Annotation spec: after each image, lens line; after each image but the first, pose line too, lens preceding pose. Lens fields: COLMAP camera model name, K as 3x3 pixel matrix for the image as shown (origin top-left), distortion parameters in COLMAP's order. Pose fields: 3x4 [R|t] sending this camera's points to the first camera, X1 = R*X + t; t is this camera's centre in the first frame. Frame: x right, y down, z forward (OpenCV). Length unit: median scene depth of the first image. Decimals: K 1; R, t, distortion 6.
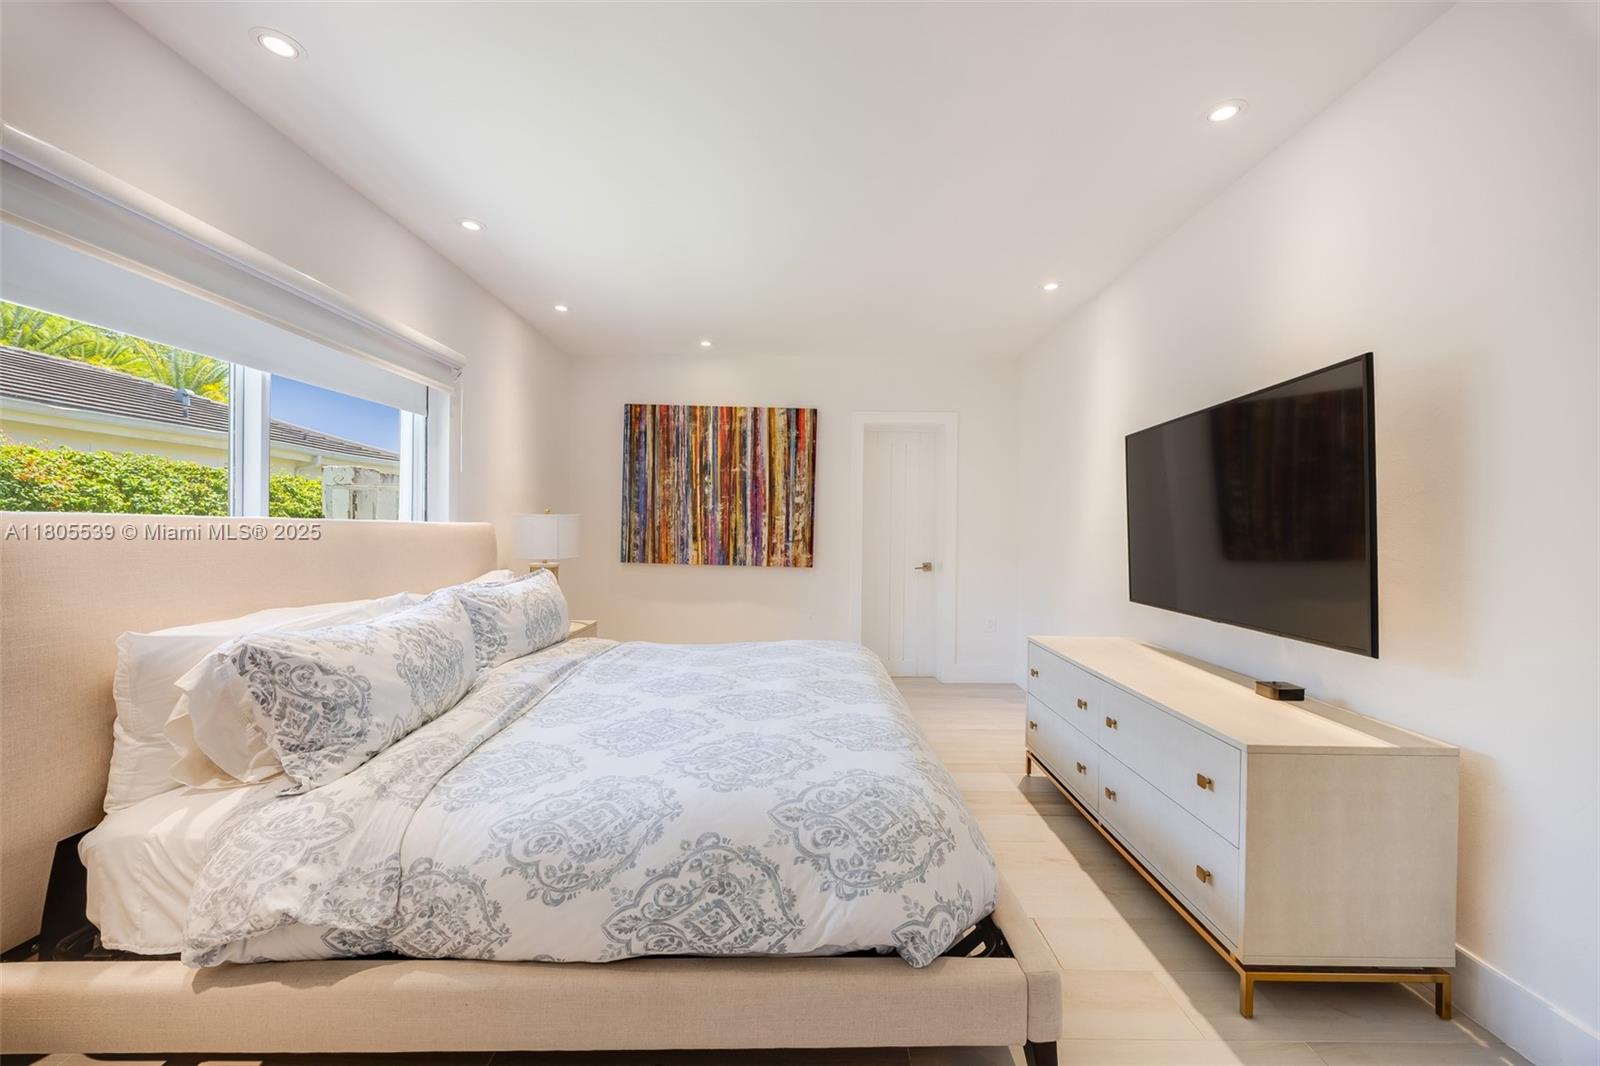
lens RADIAL K [[642.2, 0, 800.0], [0, 642.2, 533.0], [0, 0, 1]] dist [-0.000573, 0.000232]
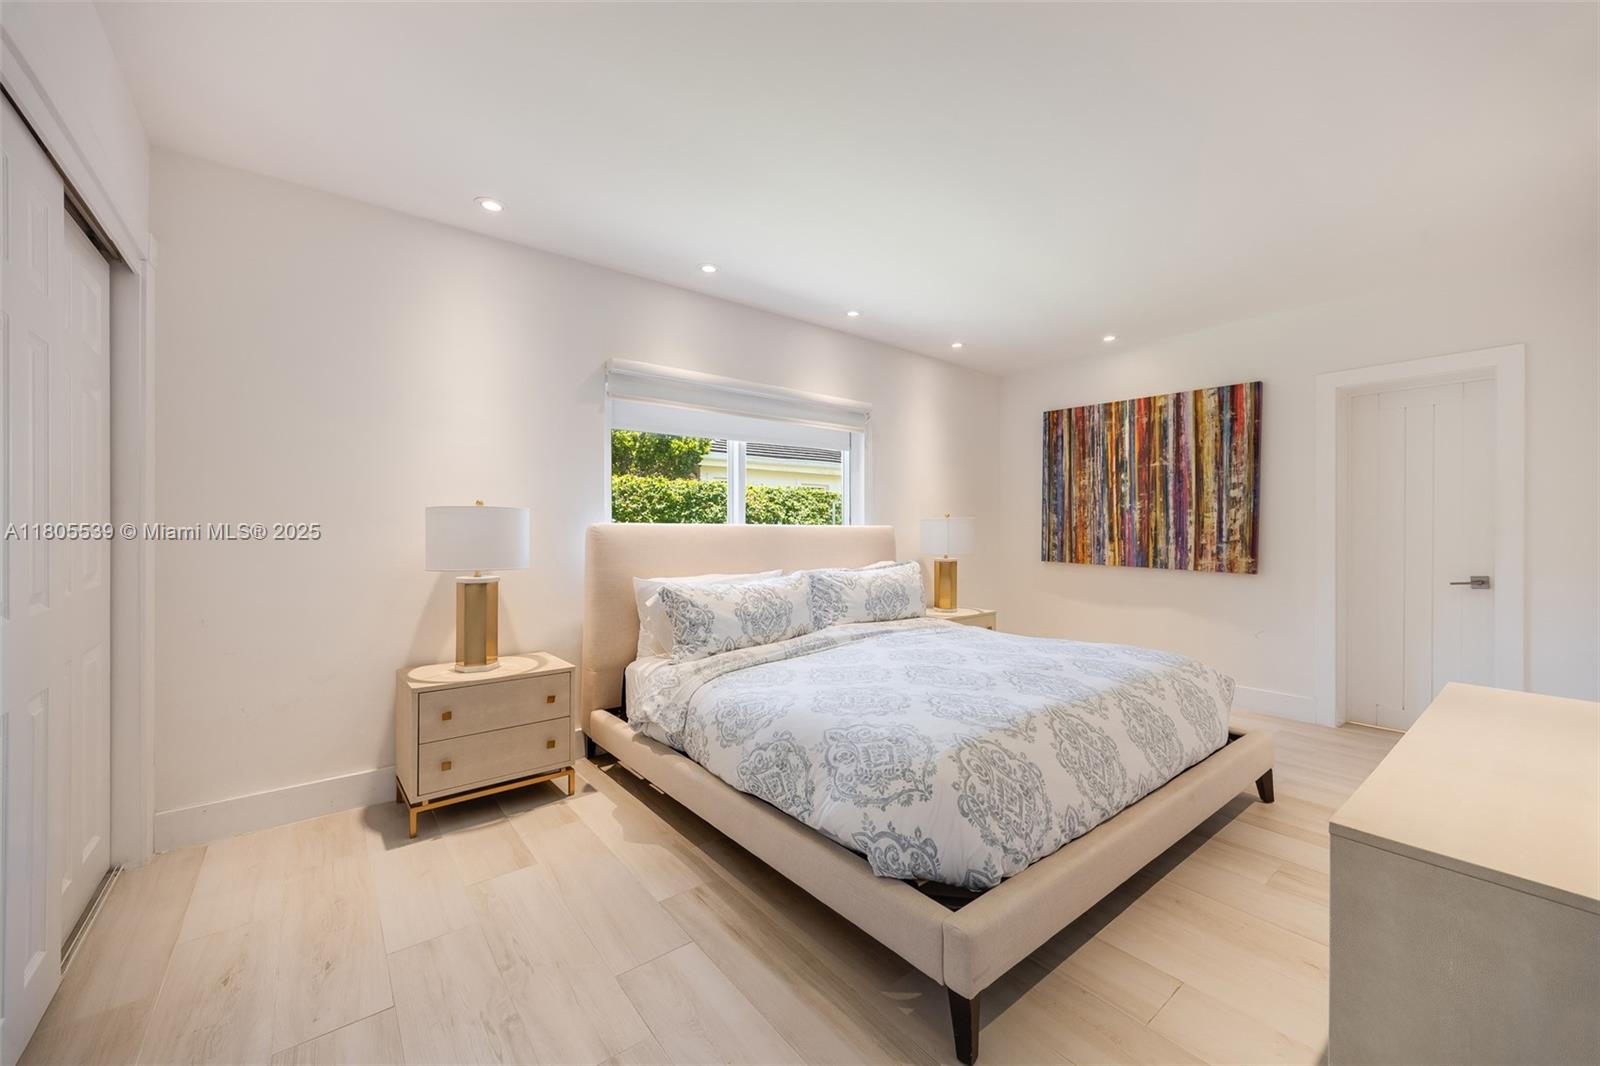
lens RADIAL K [[642.2, 0, 800.0], [0, 642.2, 533.0], [0, 0, 1]] dist [-0.000573, 0.000232]
pose [[0.603443, -0.005335, -0.797388, 0.328261], [0.001330, 0.999983, -0.005683, 0.004706], [0.797405, 0.002369, 0.603440, 0.037377]]
